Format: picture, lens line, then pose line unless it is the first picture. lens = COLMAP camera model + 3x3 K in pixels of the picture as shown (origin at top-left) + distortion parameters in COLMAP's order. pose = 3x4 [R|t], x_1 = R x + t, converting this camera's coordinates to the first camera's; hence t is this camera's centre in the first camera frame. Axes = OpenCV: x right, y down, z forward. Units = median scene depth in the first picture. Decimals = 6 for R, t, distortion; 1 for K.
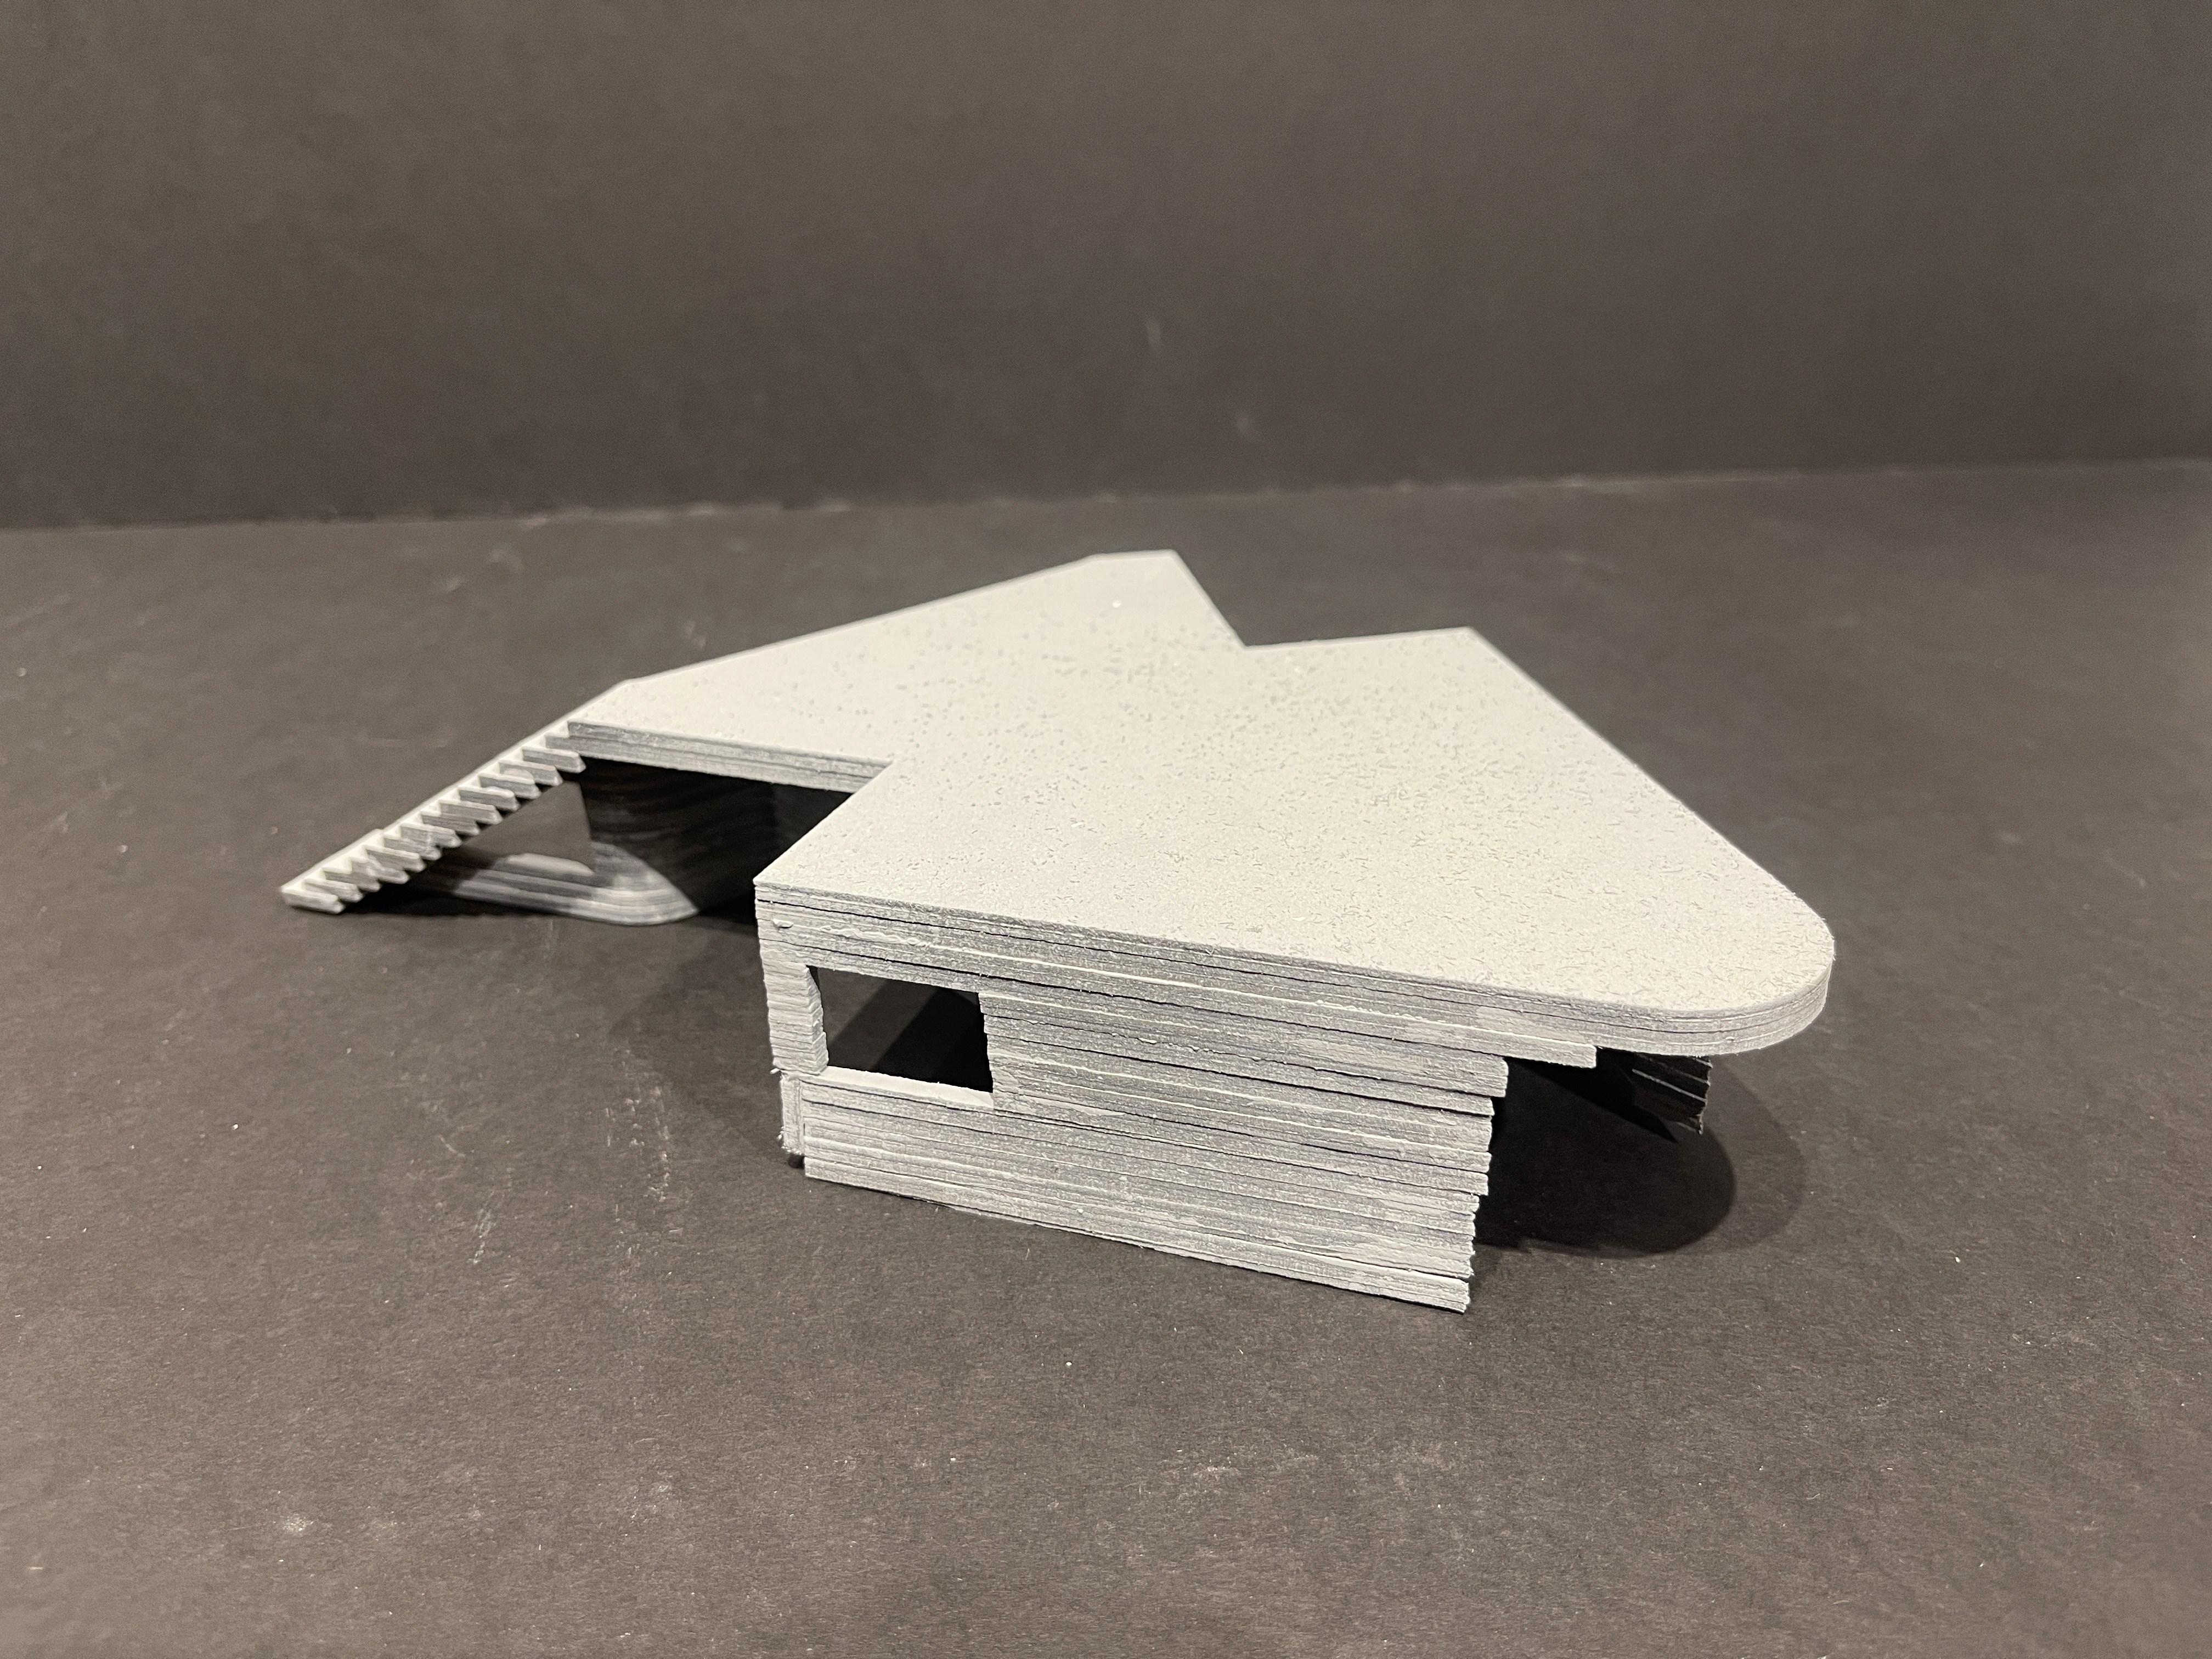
lens RADIAL K [[1764.4, 0, 1112.5], [0, 1764.4, 828.0], [0, 0, 1]] dist [0.011940, -0.040205]
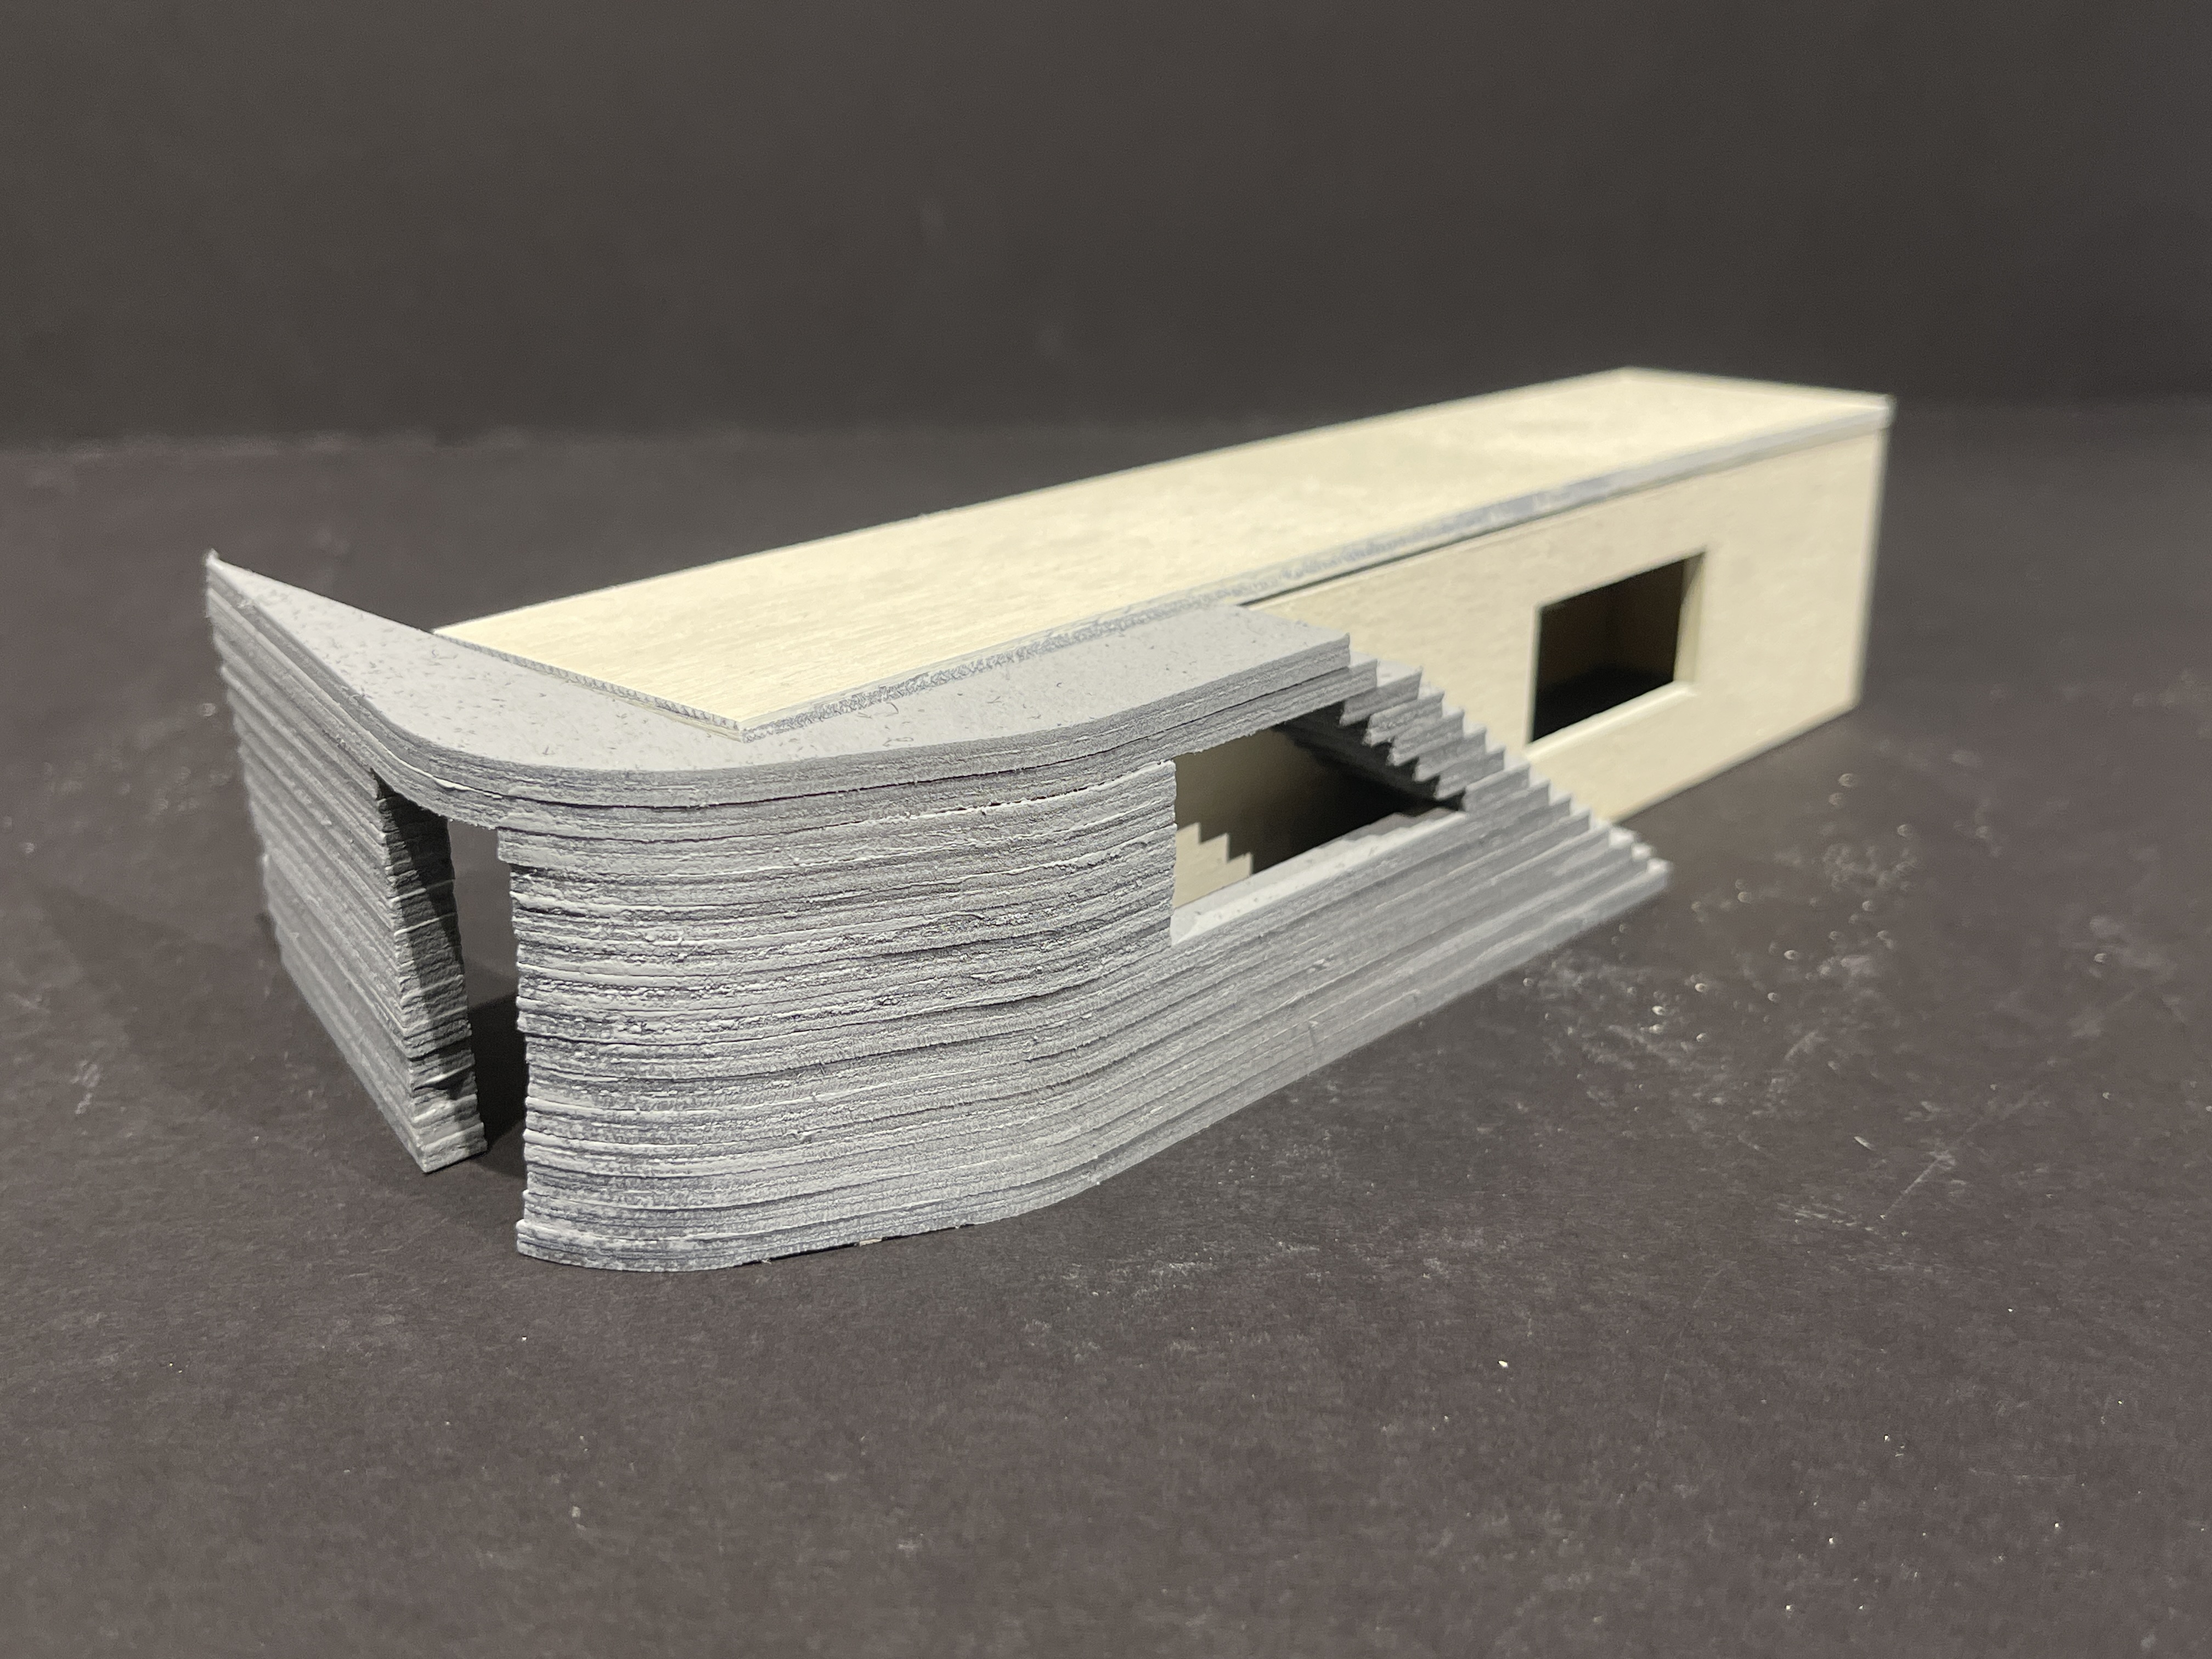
lens RADIAL K [[2342.7, 0, 1110.4], [0, 2342.7, 789.1], [0, 0, 1]] dist [-0.004961, 0.000000]
pose [[0.992094, -0.014070, 0.124703, -0.072938], [0.030158, 0.991305, -0.128084, 0.247363], [-0.121817, 0.130832, 0.983892, 0.035073]]
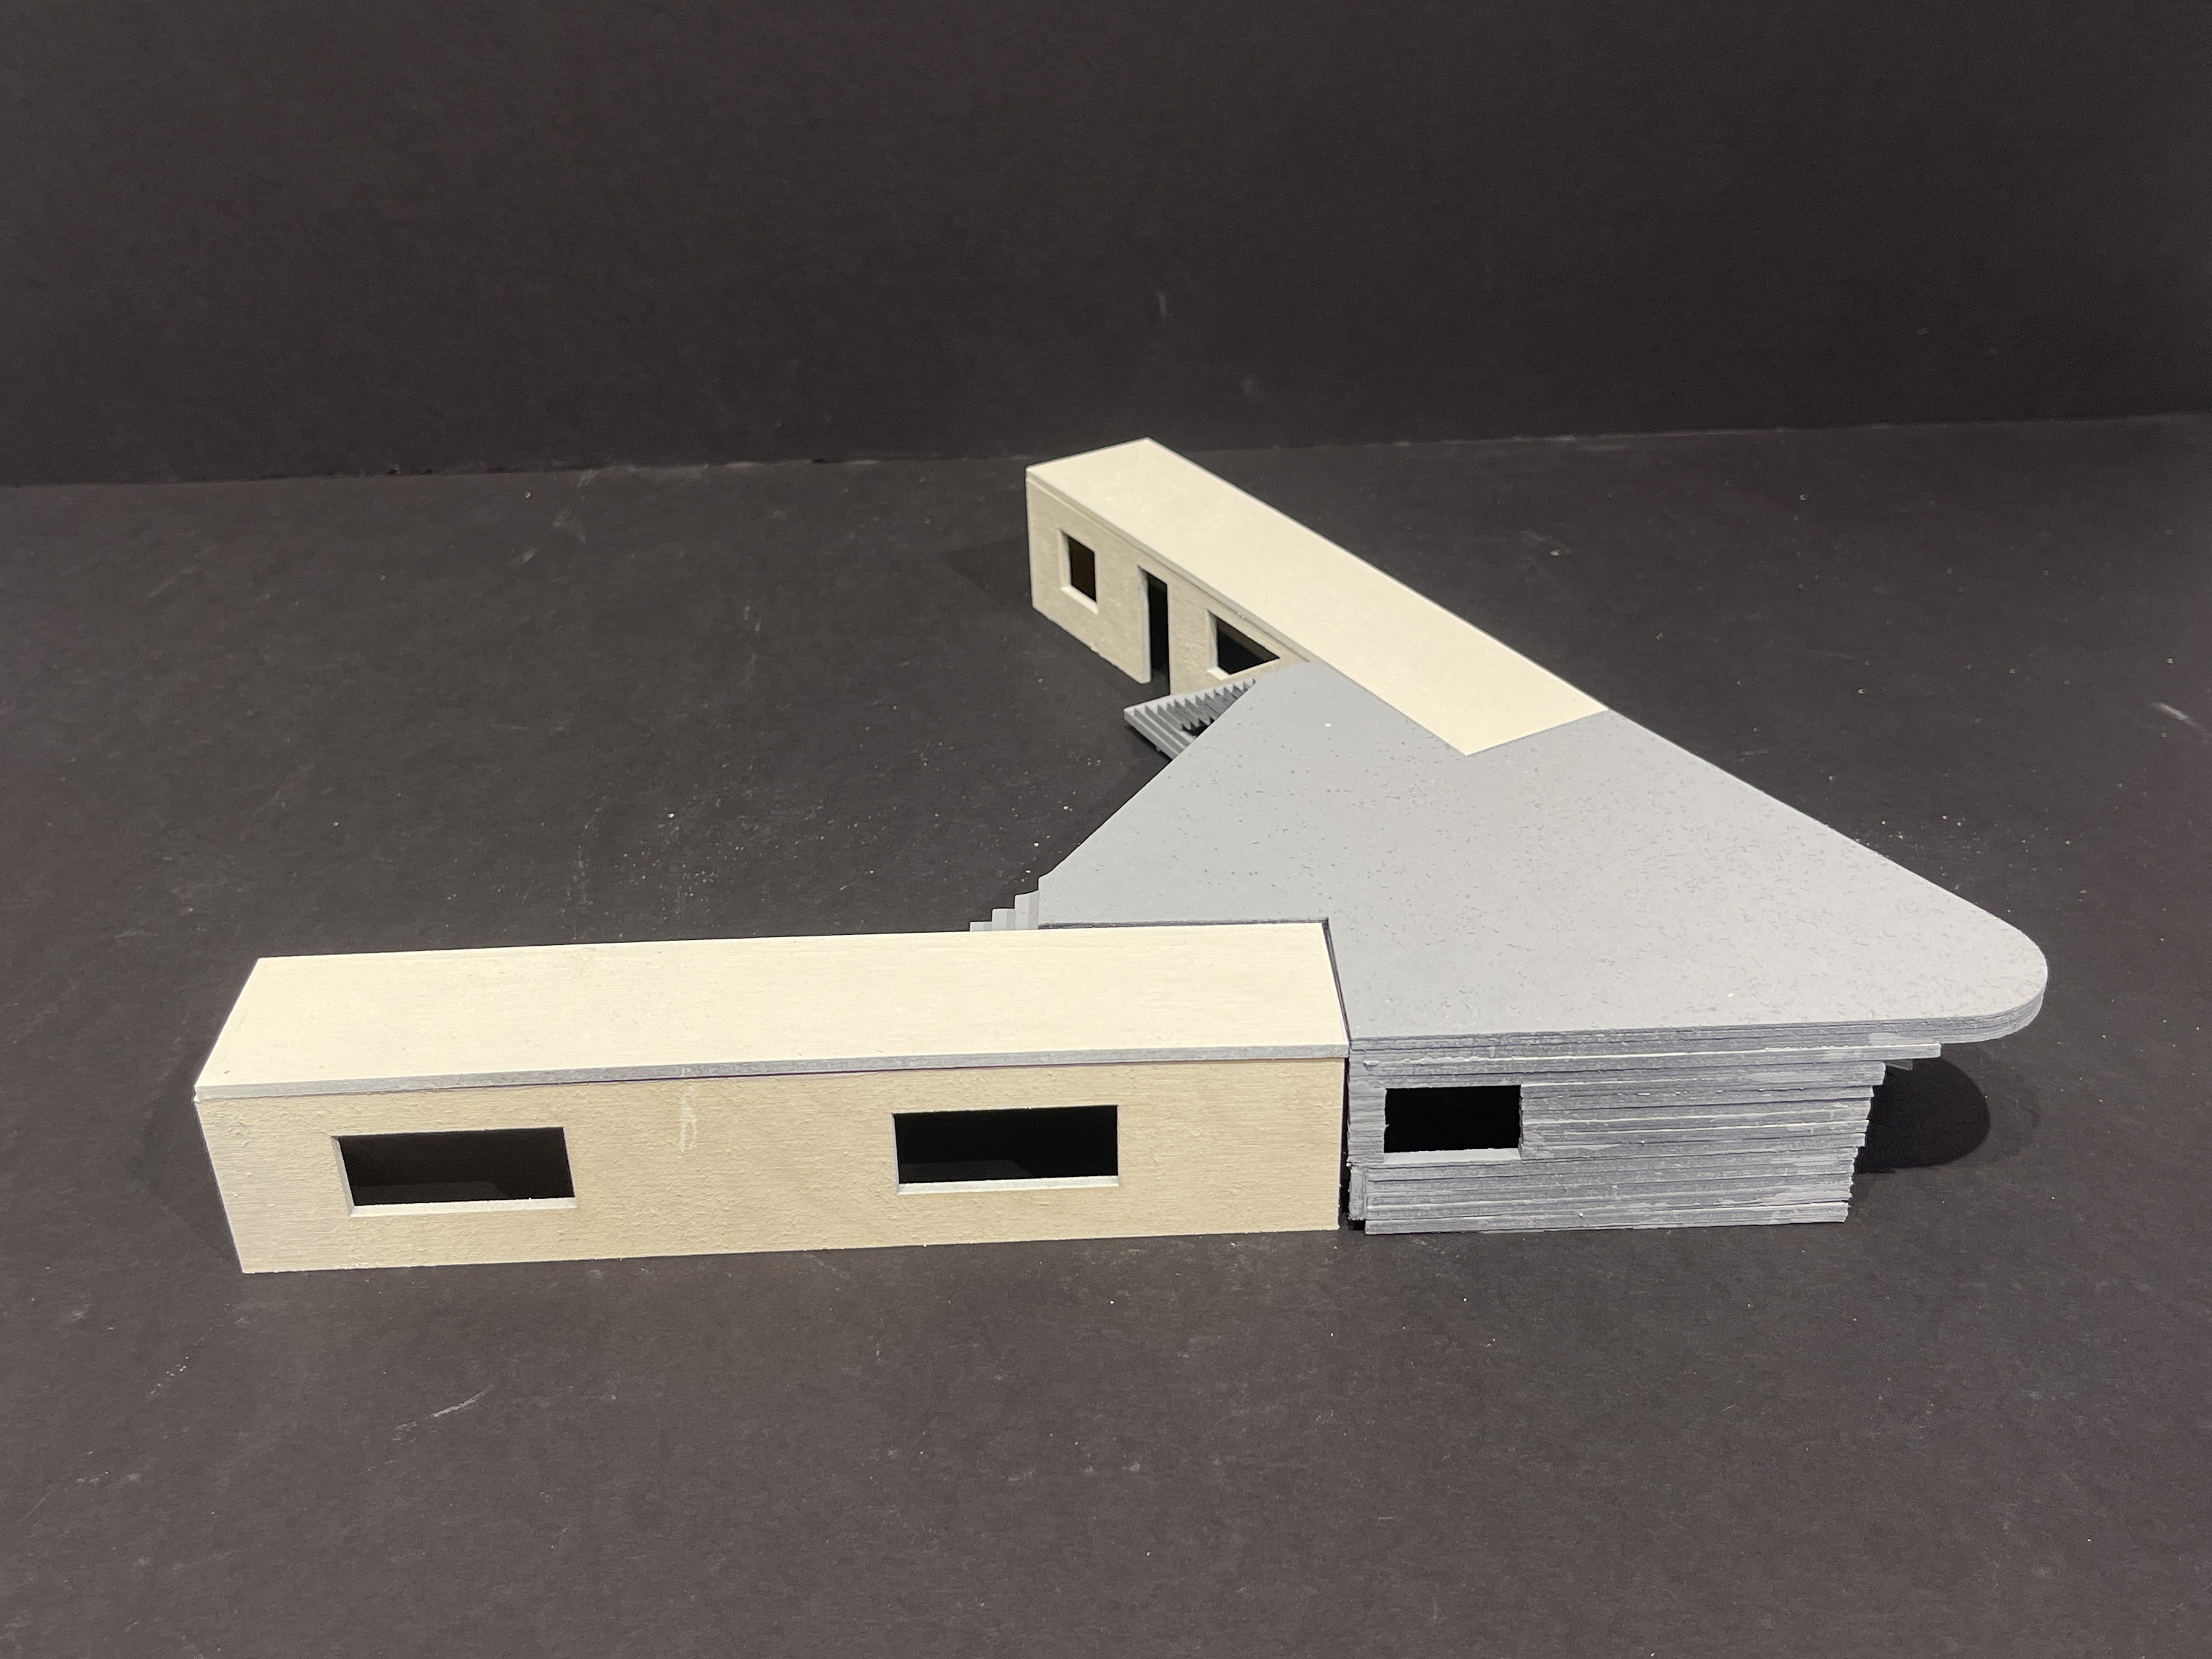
lens RADIAL K [[2342.7, 0, 1105.3], [0, 2342.7, 825.9], [0, 0, 1]] dist [-0.004961, 0.000000]
pose [[0.999506, 0.009850, -0.029829, 0.079886], [-0.007462, 0.996836, 0.079137, -0.185035], [0.030514, -0.078876, 0.996417, -1.012139]]
